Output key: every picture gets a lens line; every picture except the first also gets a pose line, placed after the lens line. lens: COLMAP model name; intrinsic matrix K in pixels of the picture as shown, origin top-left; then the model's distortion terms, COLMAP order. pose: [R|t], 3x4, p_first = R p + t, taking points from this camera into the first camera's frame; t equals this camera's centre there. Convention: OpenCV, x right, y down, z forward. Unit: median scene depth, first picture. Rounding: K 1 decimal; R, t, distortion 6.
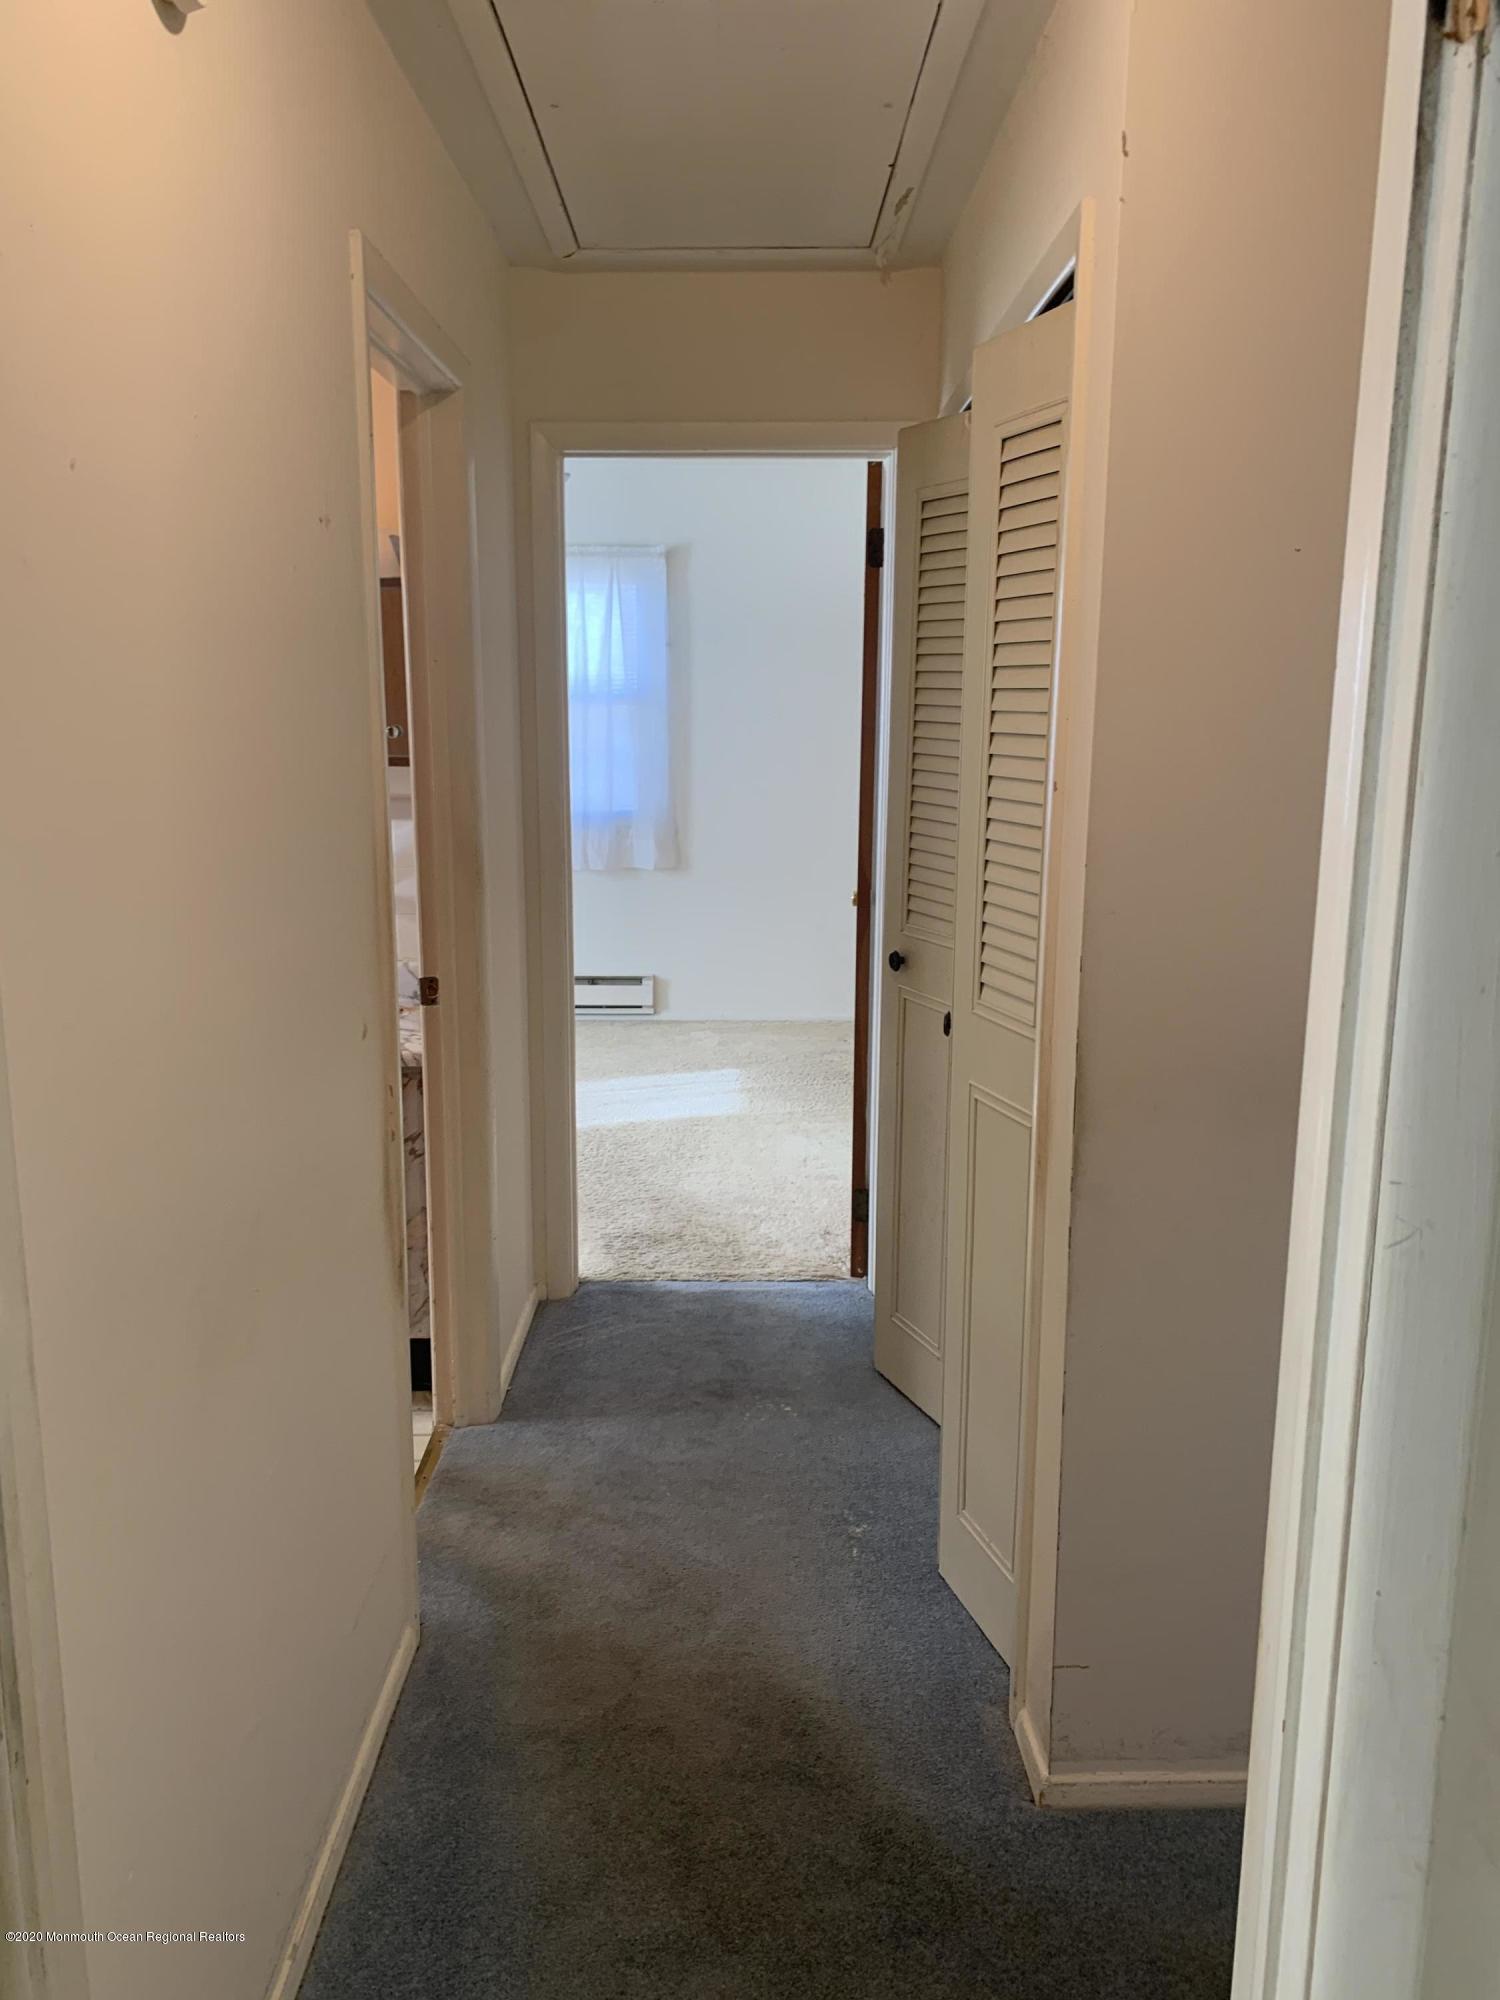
lens RADIAL K [[1548.2, 0, 768.6], [0, 1548.2, 996.6], [0, 0, 1]] dist [0.022936, -0.024355]
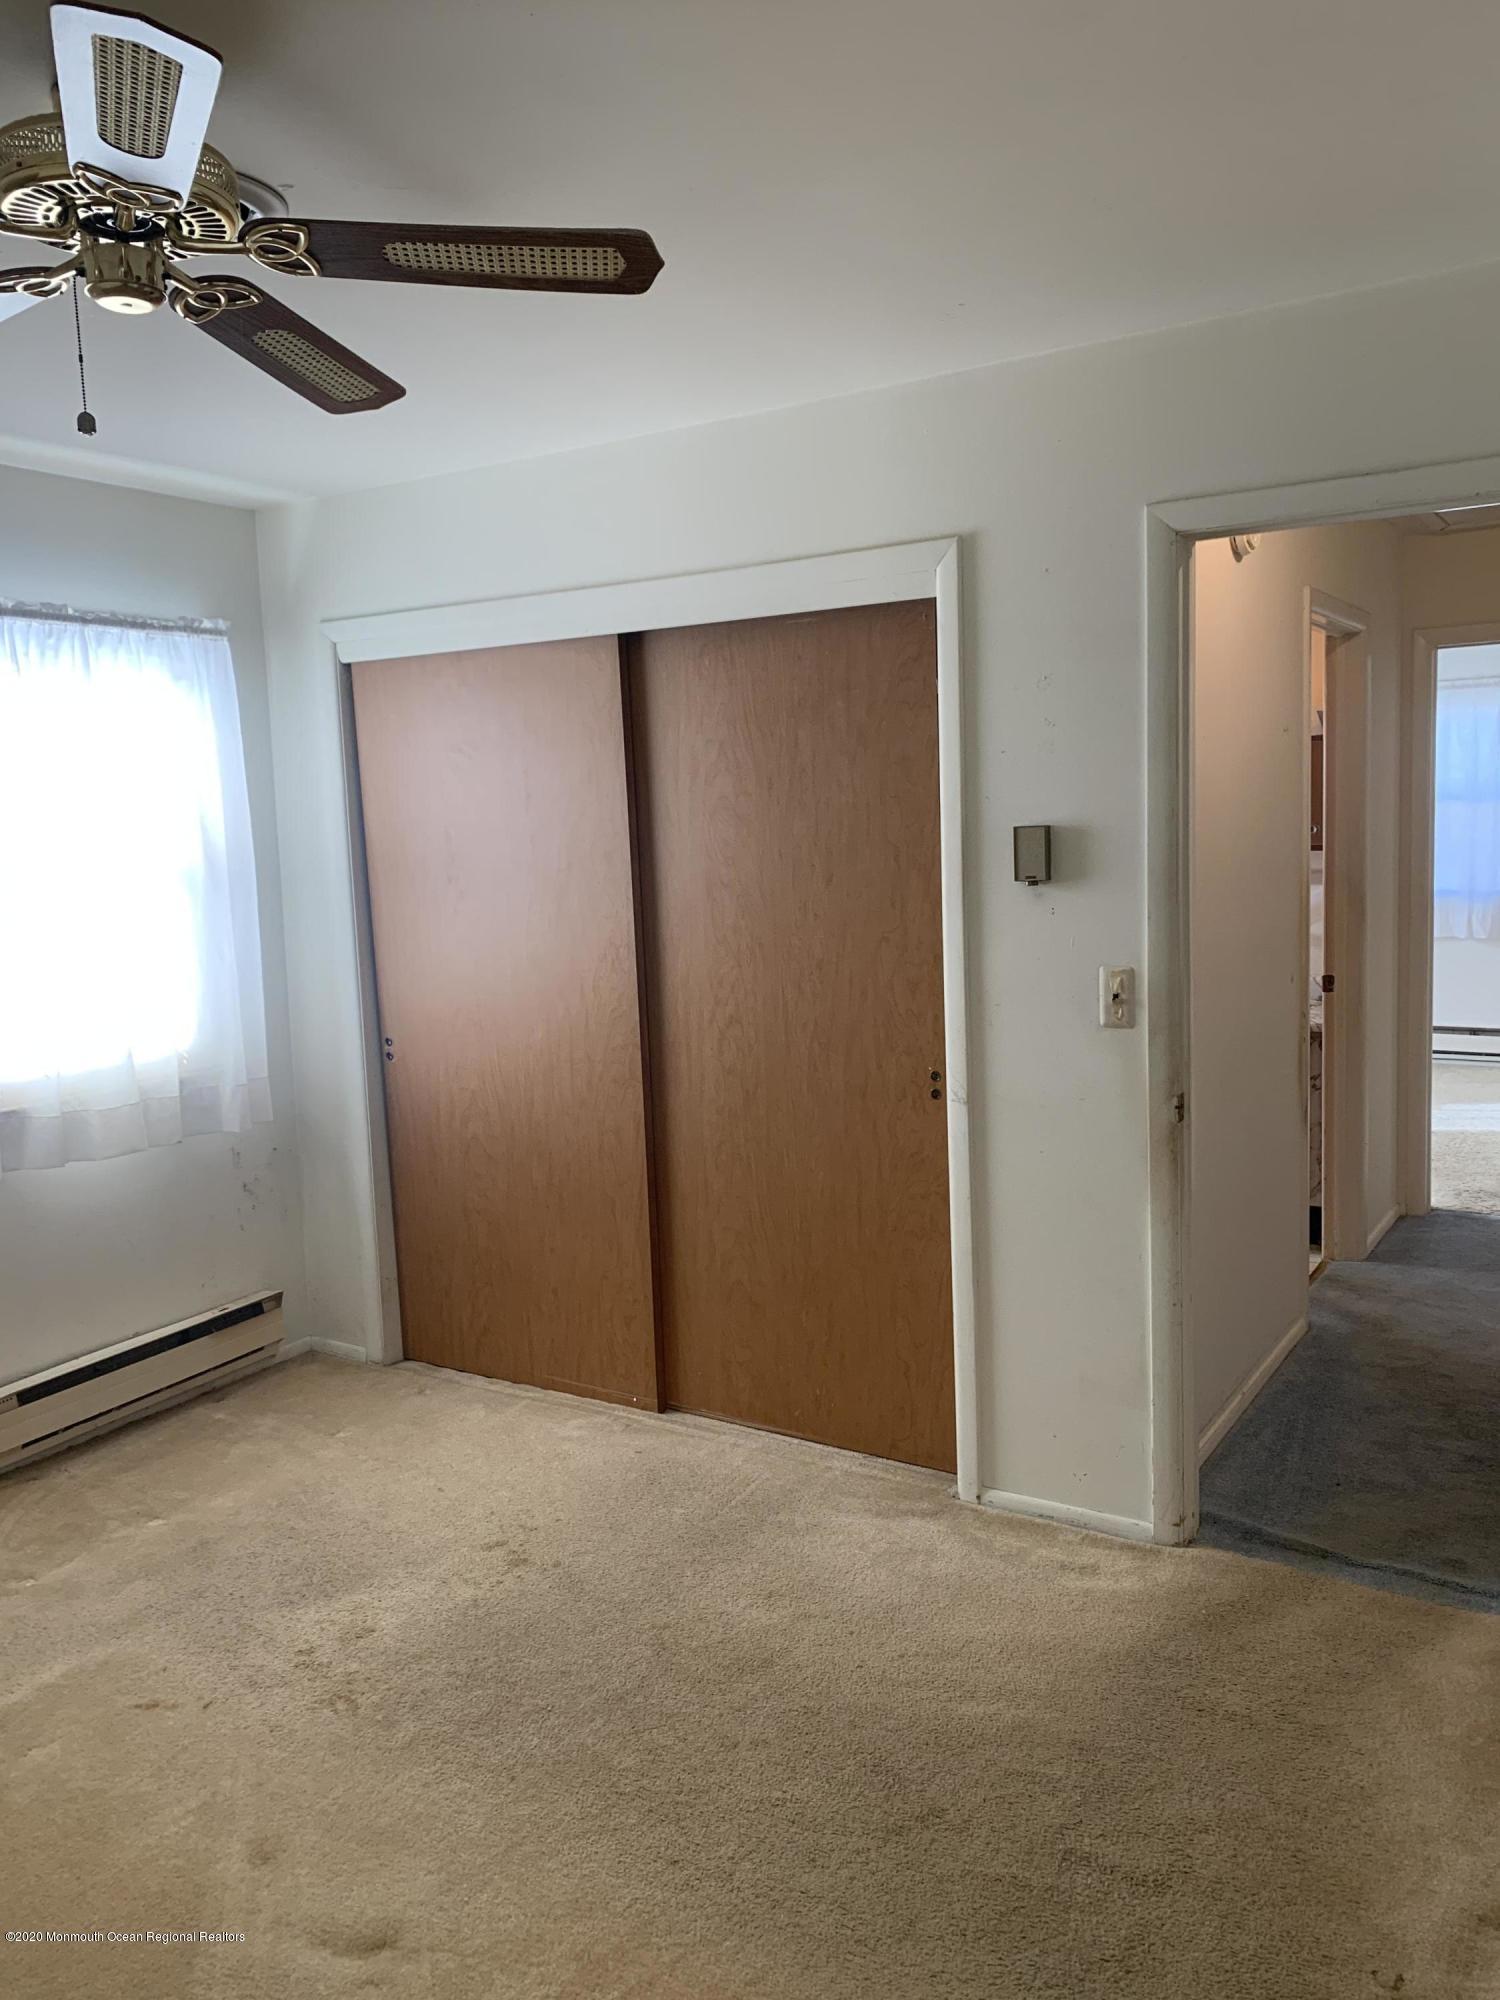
lens RADIAL K [[1548.2, 0, 757.3], [0, 1548.2, 1018.2], [0, 0, 1]] dist [0.022936, -0.024355]
pose [[0.838637, 0.025018, -0.544115, 0.167275], [-0.057503, 0.997429, -0.042768, 0.133368], [0.541646, 0.067155, 0.837920, -0.699082]]
